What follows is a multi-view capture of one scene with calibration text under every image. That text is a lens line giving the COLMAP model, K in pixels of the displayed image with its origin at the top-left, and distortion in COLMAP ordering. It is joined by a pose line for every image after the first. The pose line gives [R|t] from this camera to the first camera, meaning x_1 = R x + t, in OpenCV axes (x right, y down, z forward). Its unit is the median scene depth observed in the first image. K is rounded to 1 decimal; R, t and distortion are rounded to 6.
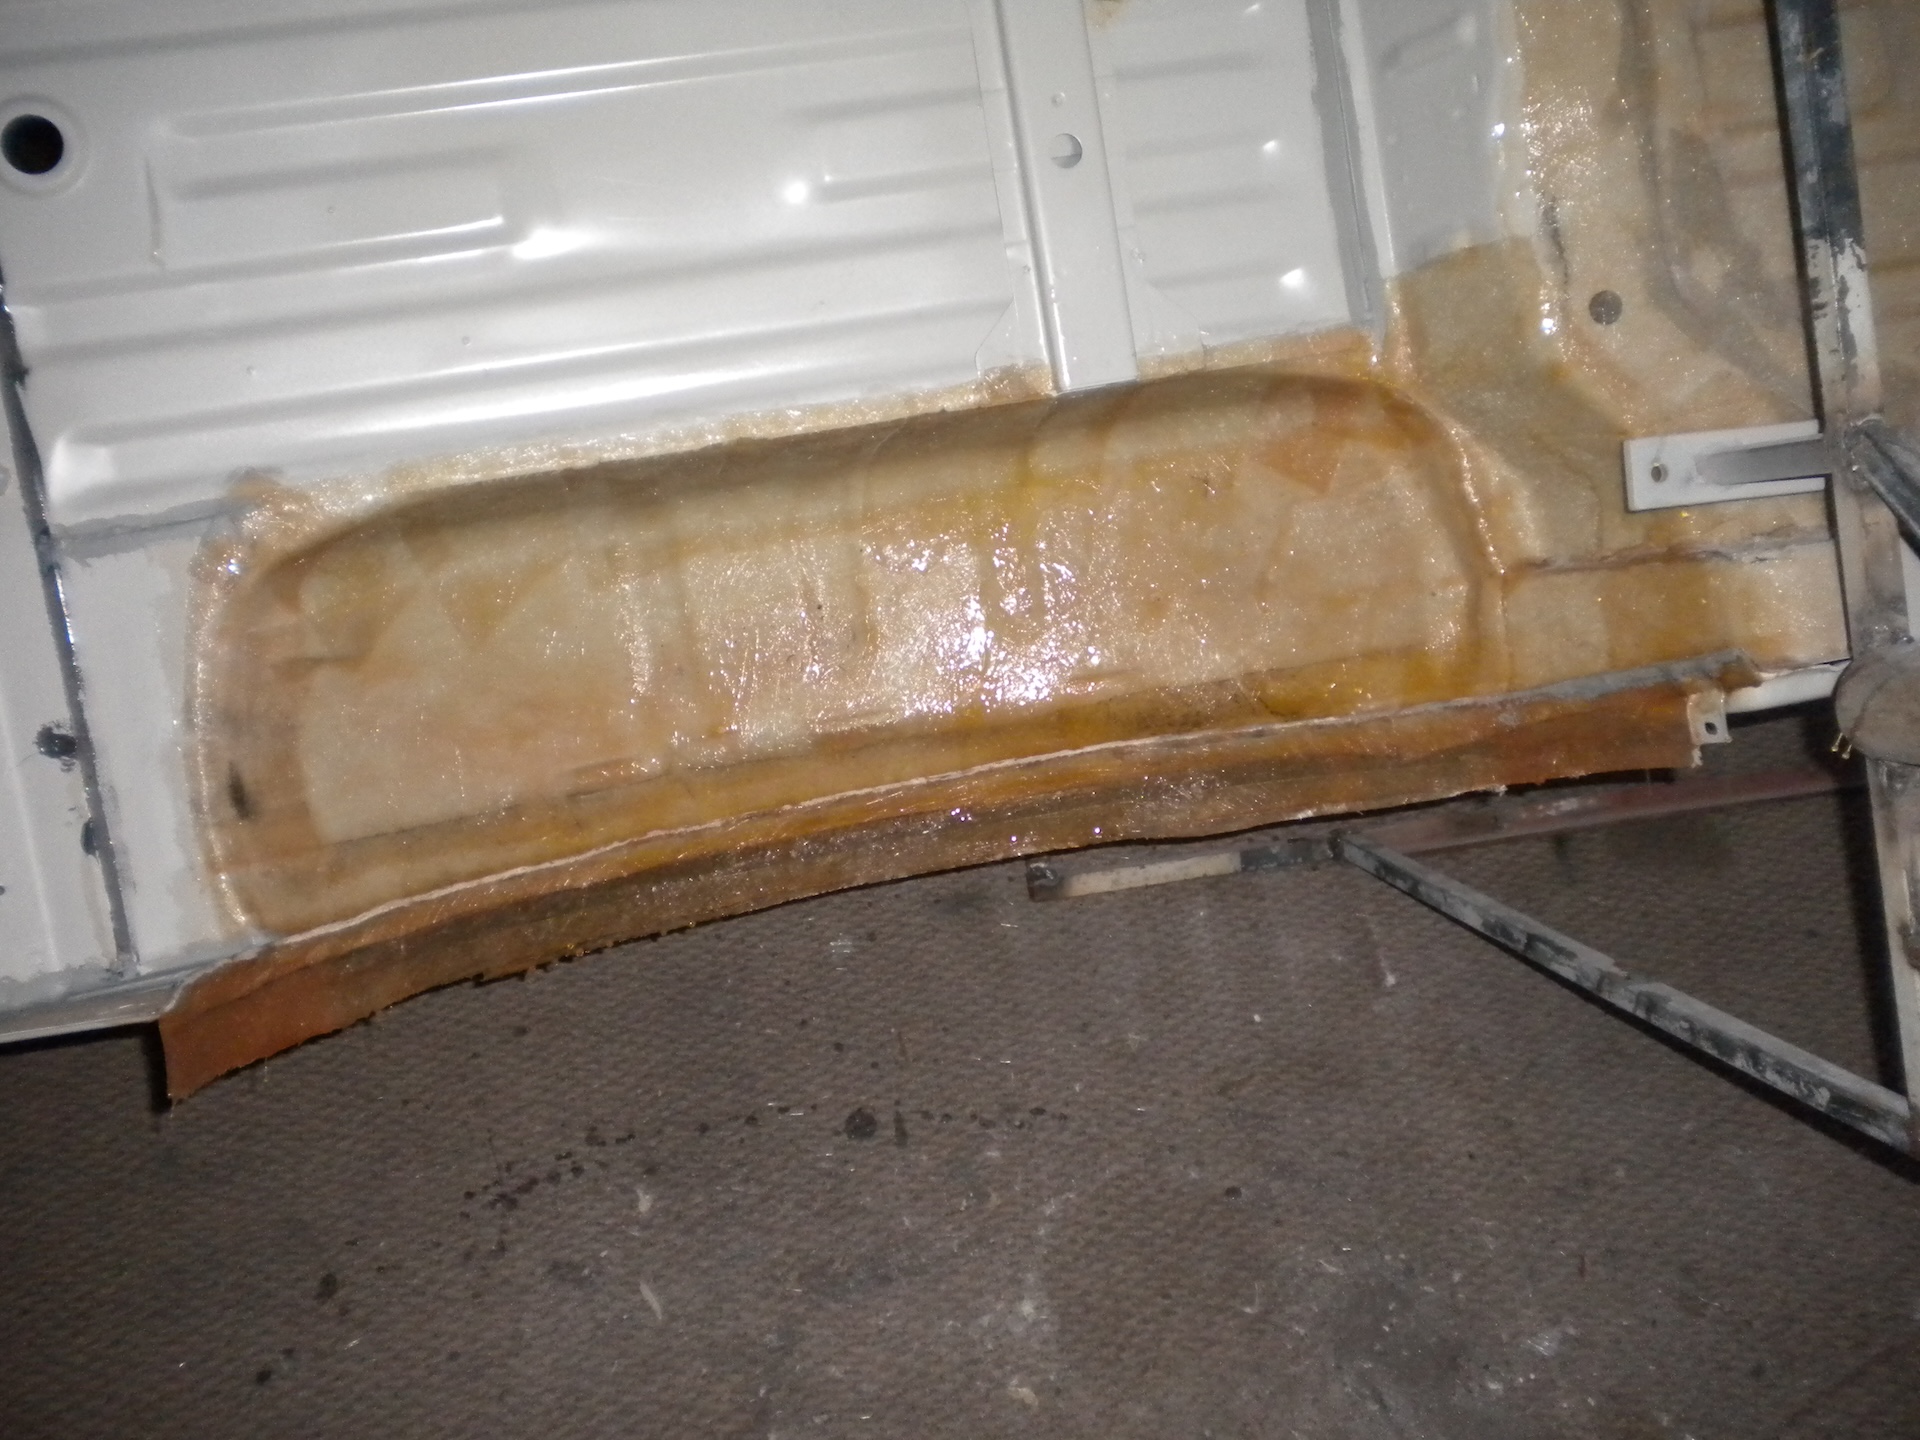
lens RADIAL K [[1997.0, 0, 959.0], [0, 1997.0, 711.2], [0, 0, 1]] dist [0.008313, 0.026931]
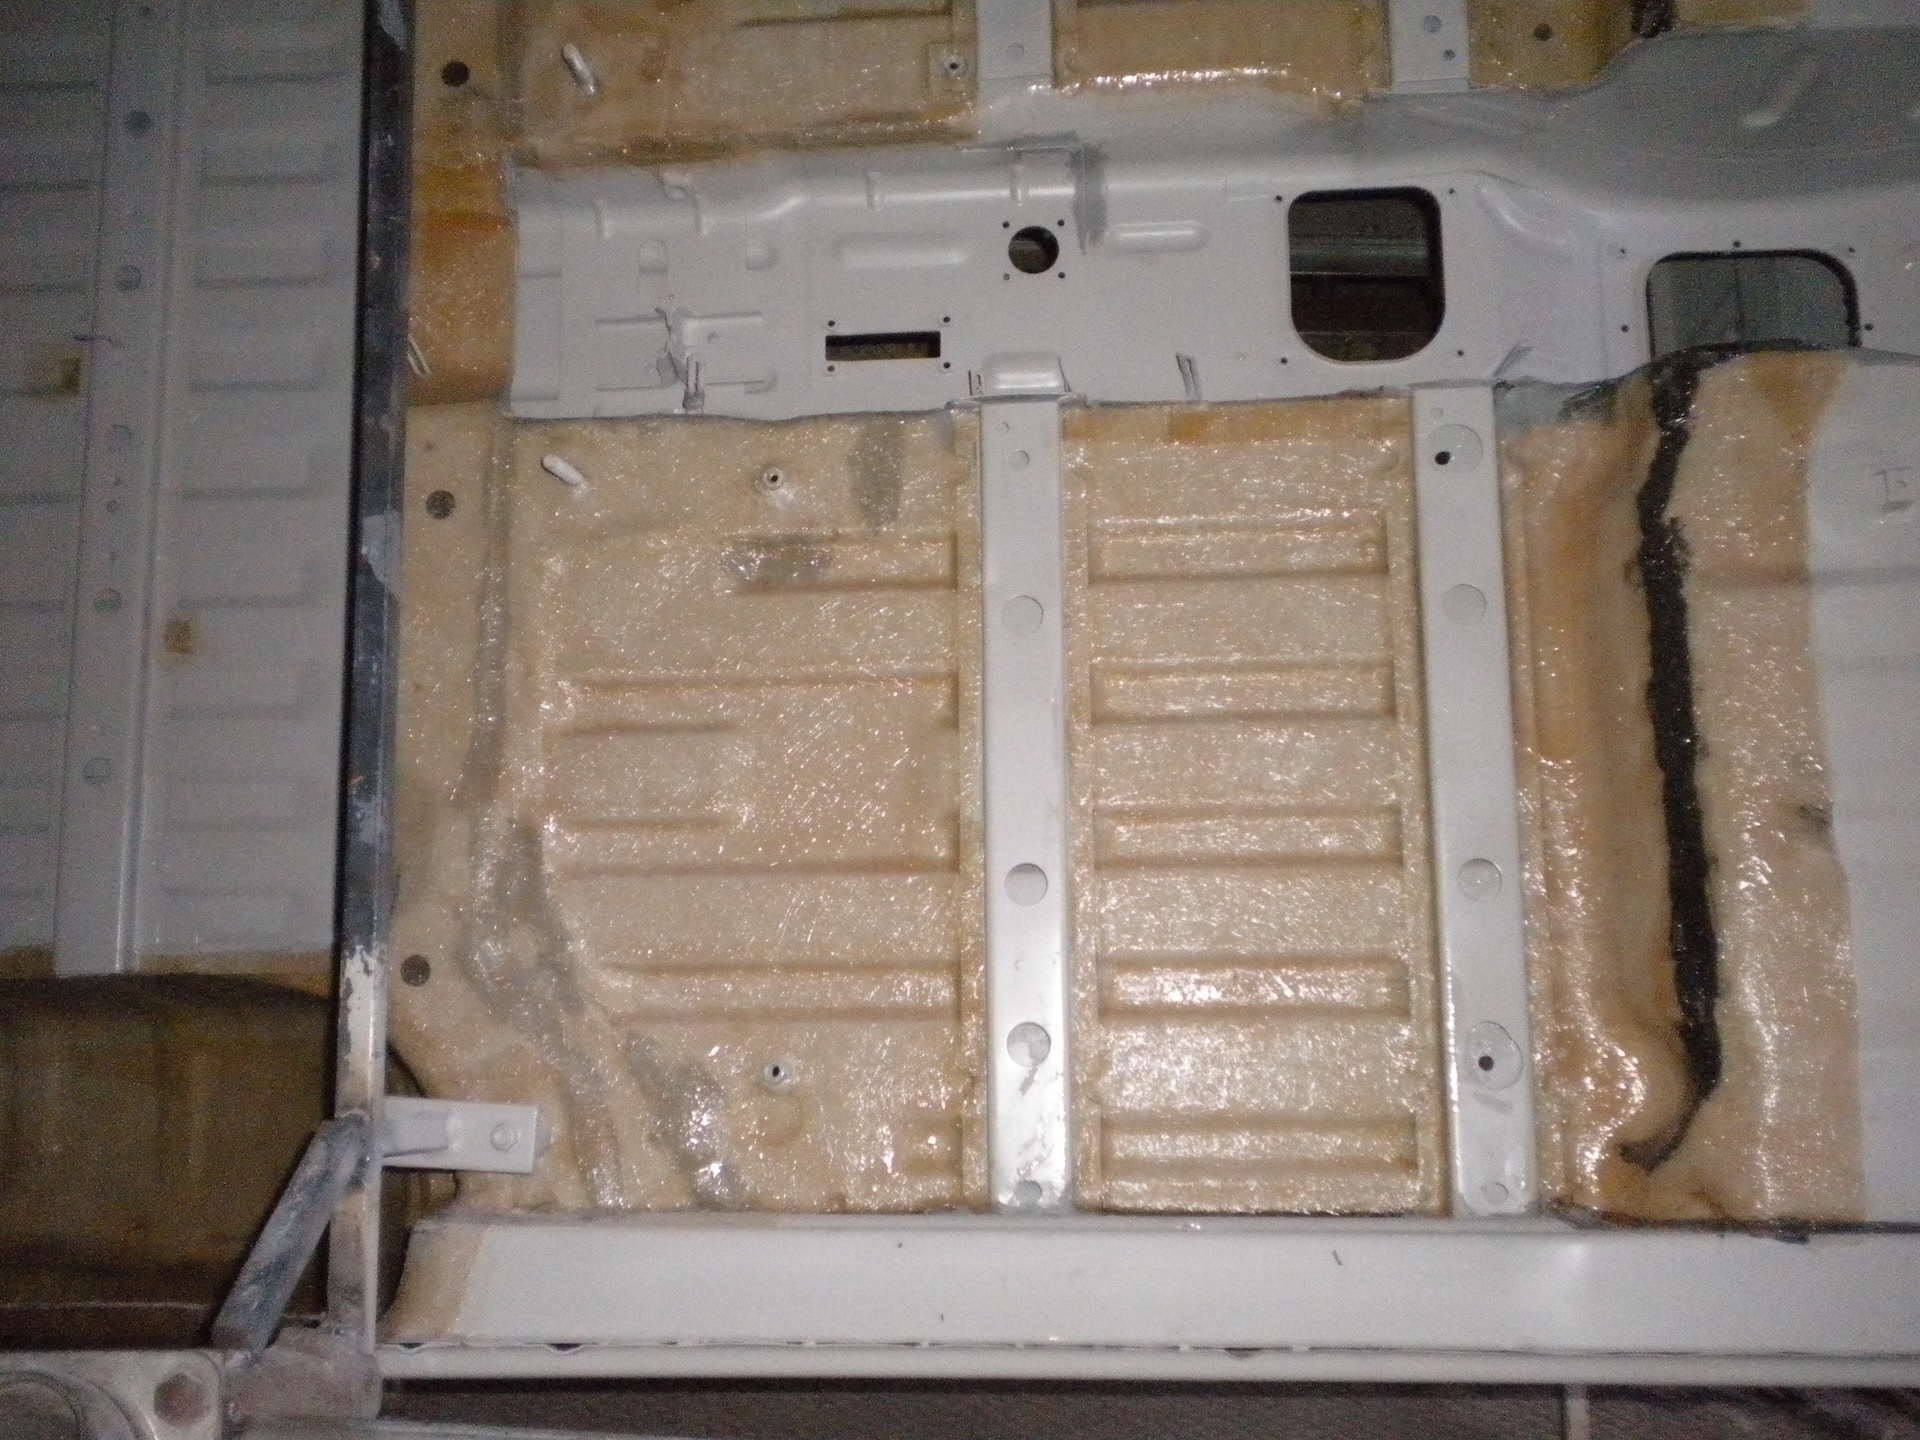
lens RADIAL K [[1997.0, 0, 959.0], [0, 1997.0, 711.2], [0, 0, 1]] dist [0.008313, 0.026931]
pose [[0.954785, 0.103315, -0.278769, 0.892477], [-0.169486, 0.959534, -0.224875, -0.142165], [0.244256, 0.261955, 0.933659, 0.015110]]
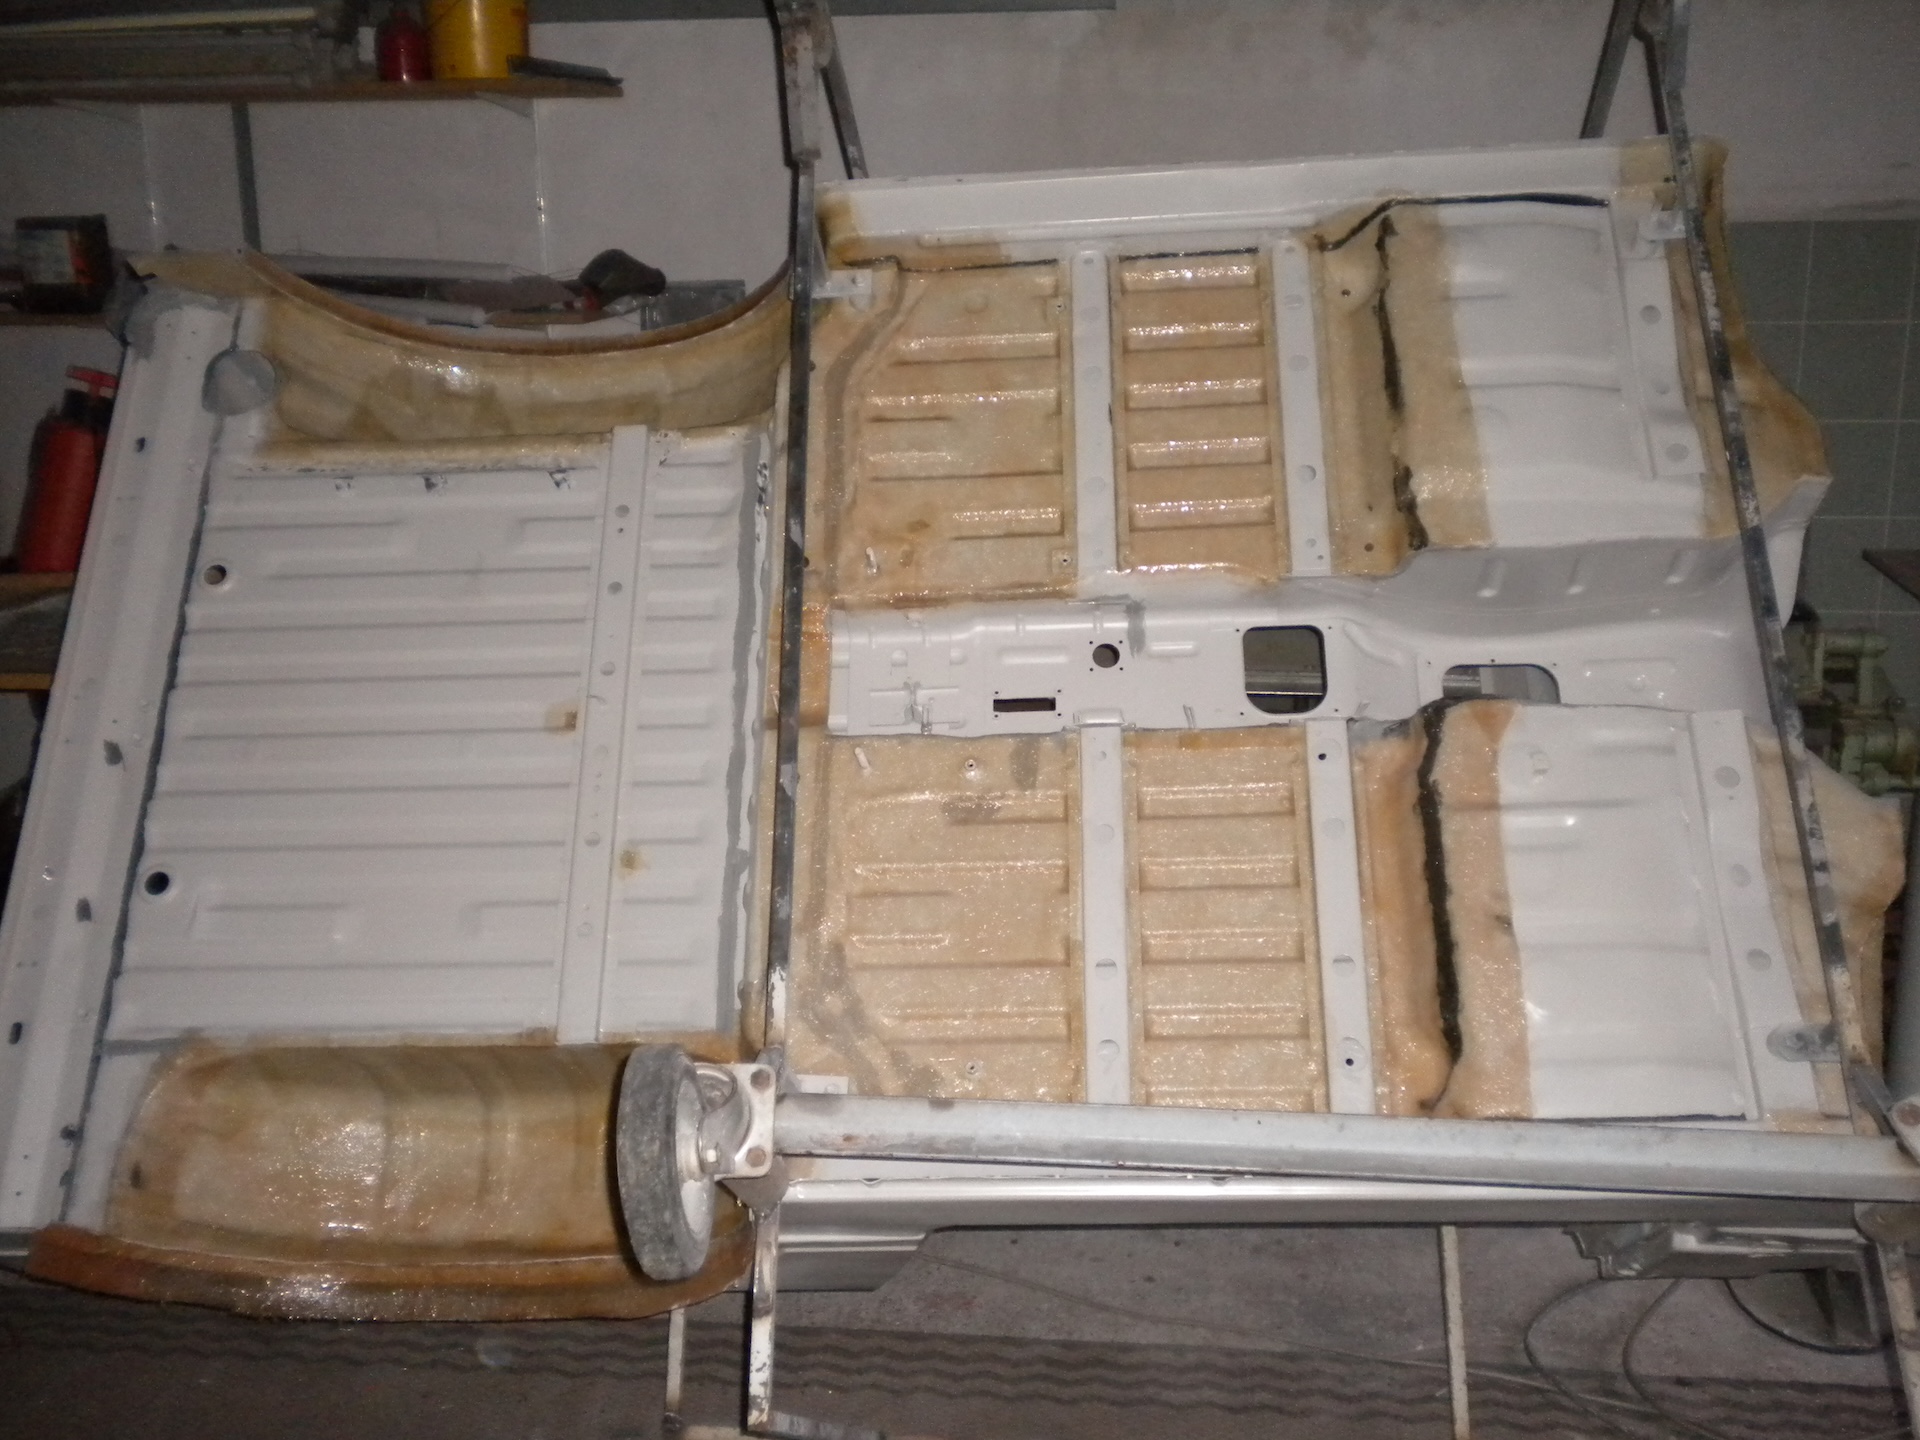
lens RADIAL K [[1997.0, 0, 959.0], [0, 1997.0, 711.2], [0, 0, 1]] dist [0.008313, 0.026931]
pose [[0.948414, 0.042709, -0.314143, 1.120463], [-0.188992, 0.871736, -0.452059, 0.410550], [0.254543, 0.488110, 0.834839, -0.803084]]
